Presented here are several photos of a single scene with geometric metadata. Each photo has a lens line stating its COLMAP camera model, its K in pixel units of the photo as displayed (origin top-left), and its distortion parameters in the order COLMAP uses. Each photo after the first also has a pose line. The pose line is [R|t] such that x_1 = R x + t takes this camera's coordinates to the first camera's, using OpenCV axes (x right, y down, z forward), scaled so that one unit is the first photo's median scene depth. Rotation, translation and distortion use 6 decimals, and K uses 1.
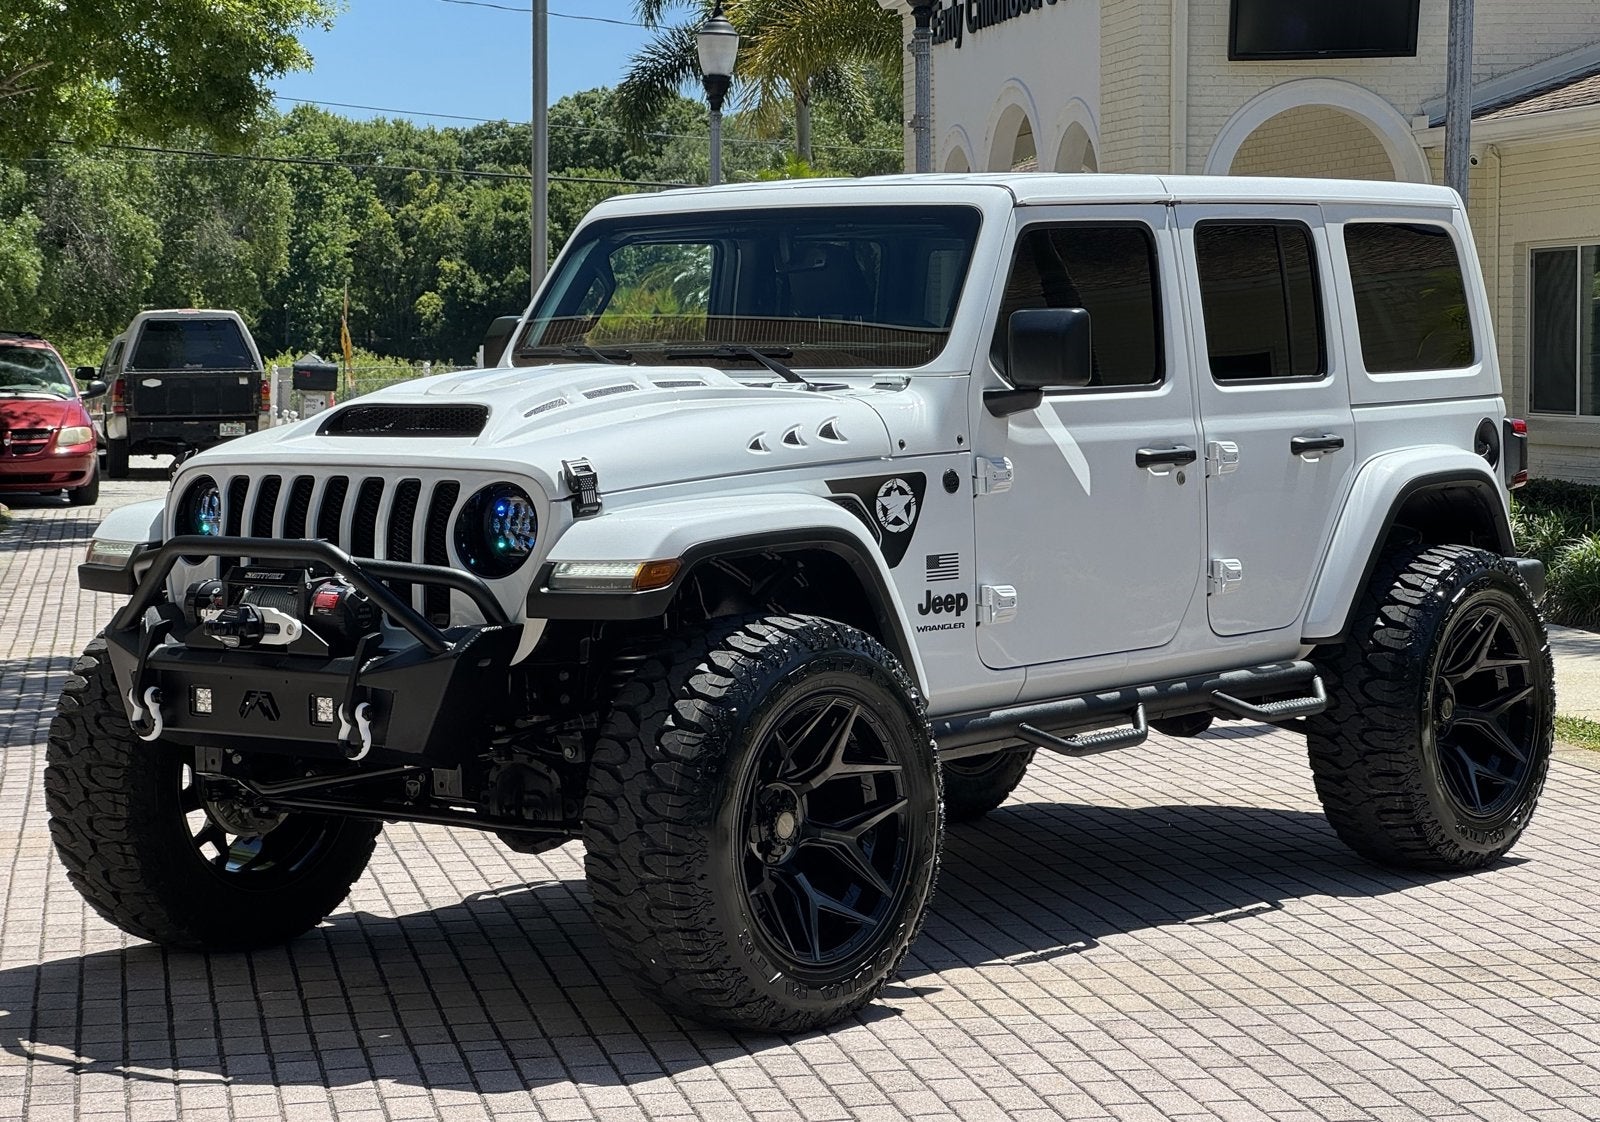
lens RADIAL K [[3515.4, 0, 774.2], [0, 3515.4, 537.1], [0, 0, 1]] dist [0.169956, 0.000000]
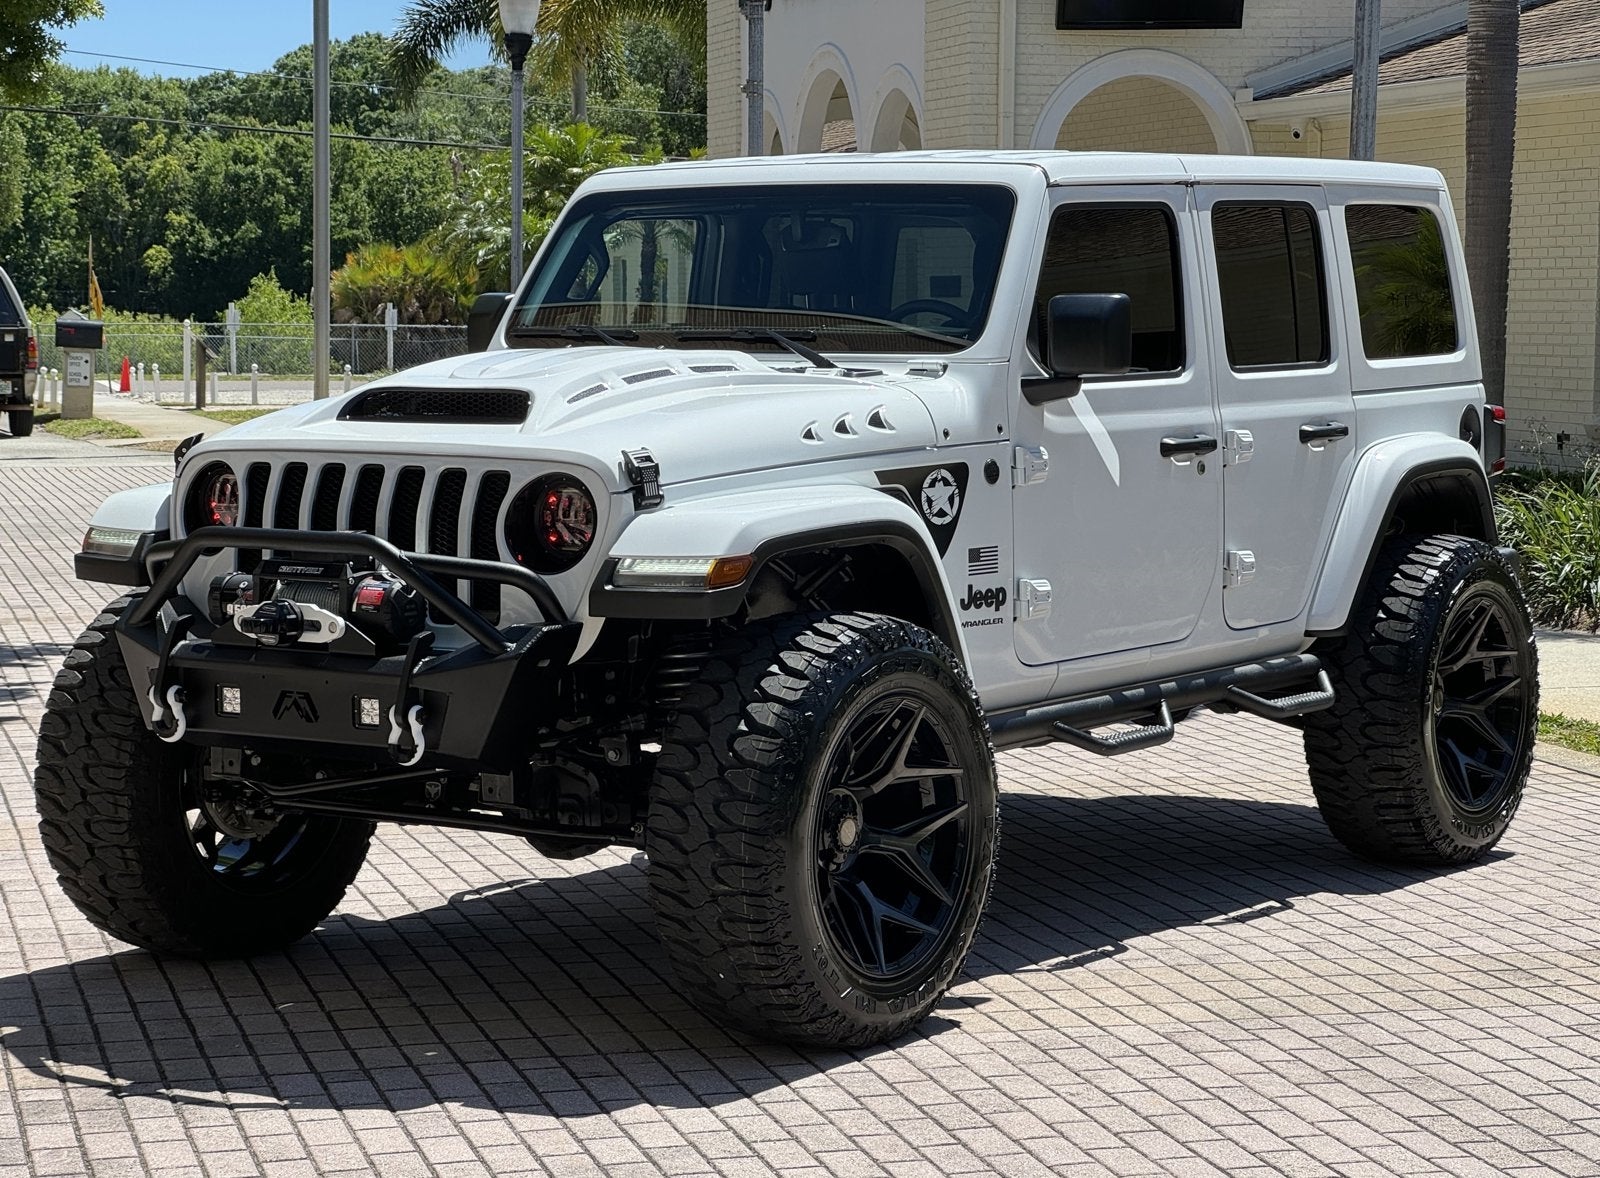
lens RADIAL K [[3513.3, 0, 774.5], [0, 3513.3, 562.9], [0, 0, 1]] dist [0.160612, 0.000000]
pose [[0.997027, 0.004155, 0.076947, -0.082738], [-0.005601, 0.999811, 0.018590, -0.008459], [-0.076855, -0.018966, 0.996862, 0.041200]]
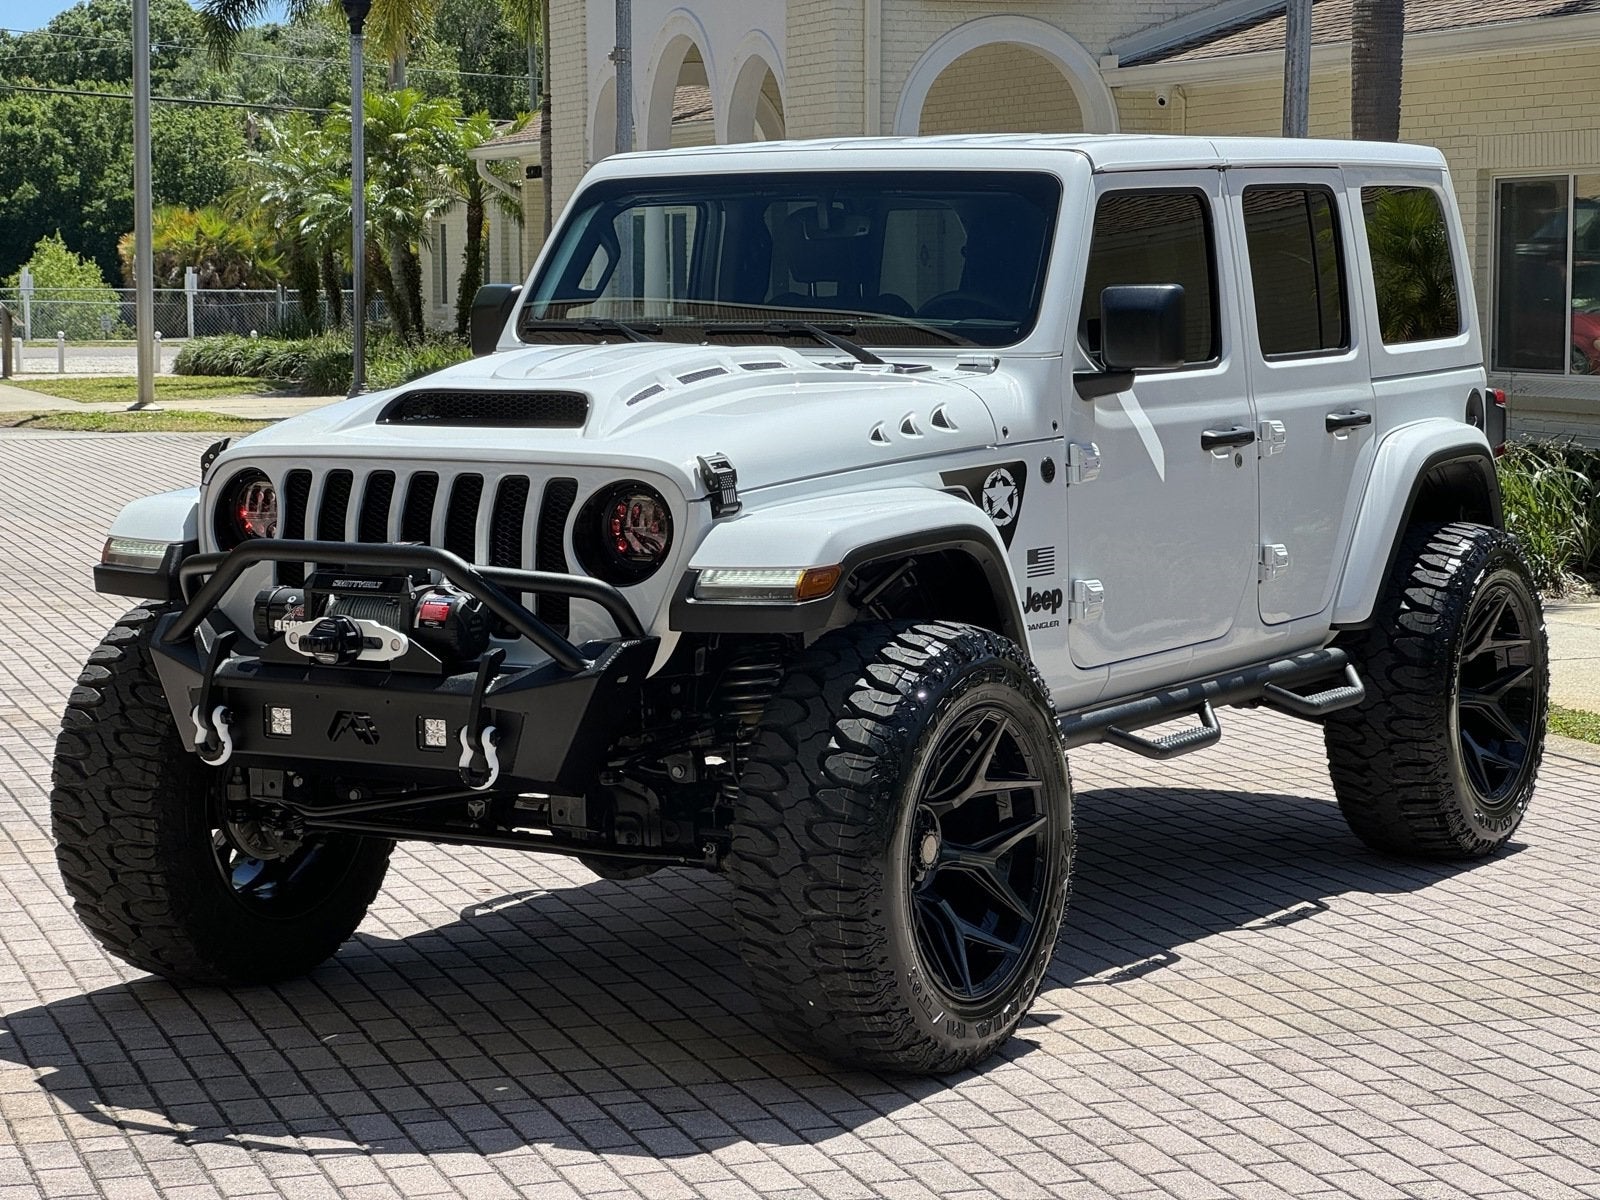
lens RADIAL K [[3508.9, 0, 781.7], [0, 3508.9, 581.7], [0, 0, 1]] dist [0.163127, 0.000000]
pose [[0.990352, -0.008303, 0.138327, -0.147709], [0.003462, 0.999374, 0.035203, -0.019178], [-0.138533, -0.034385, 0.989761, 0.085549]]
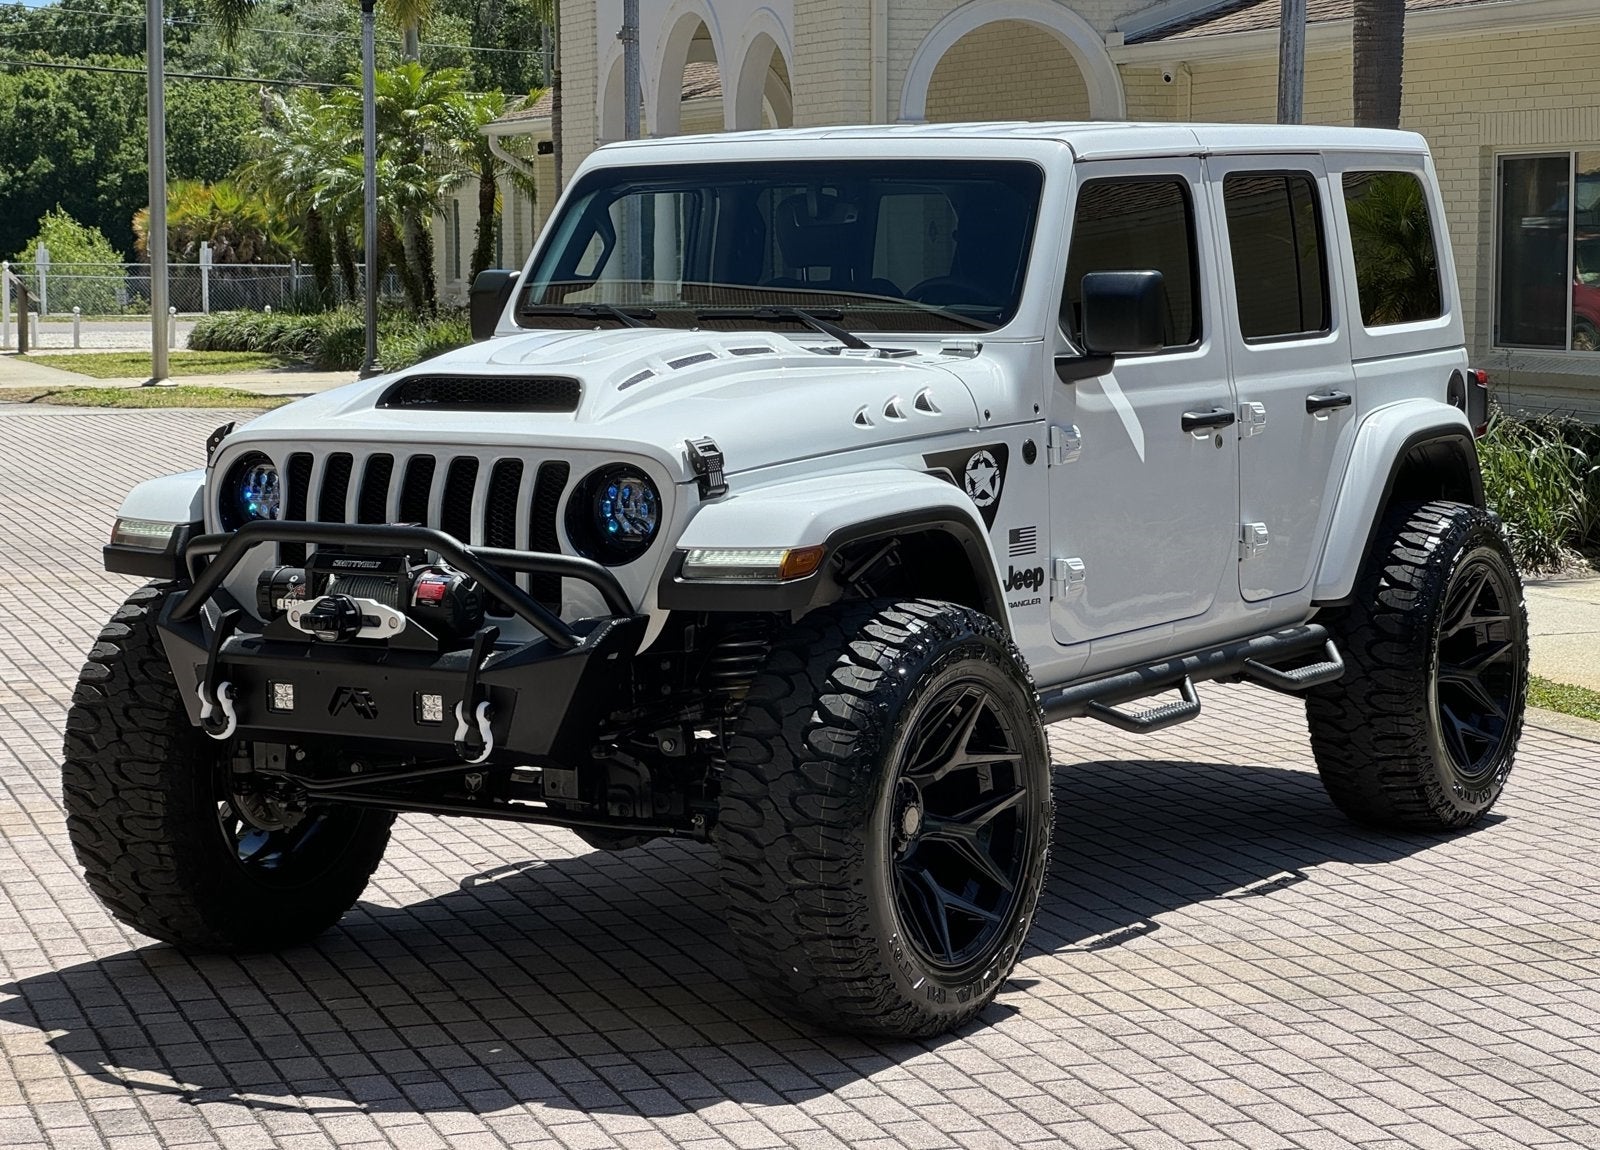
lens RADIAL K [[3518.2, 0, 761.0], [0, 3518.2, 573.3], [0, 0, 1]] dist [0.164777, 0.000000]
pose [[0.991729, -0.009676, 0.127982, -0.144419], [0.004545, 0.999177, 0.040318, -0.021660], [-0.128267, -0.039402, 0.990957, 0.056029]]
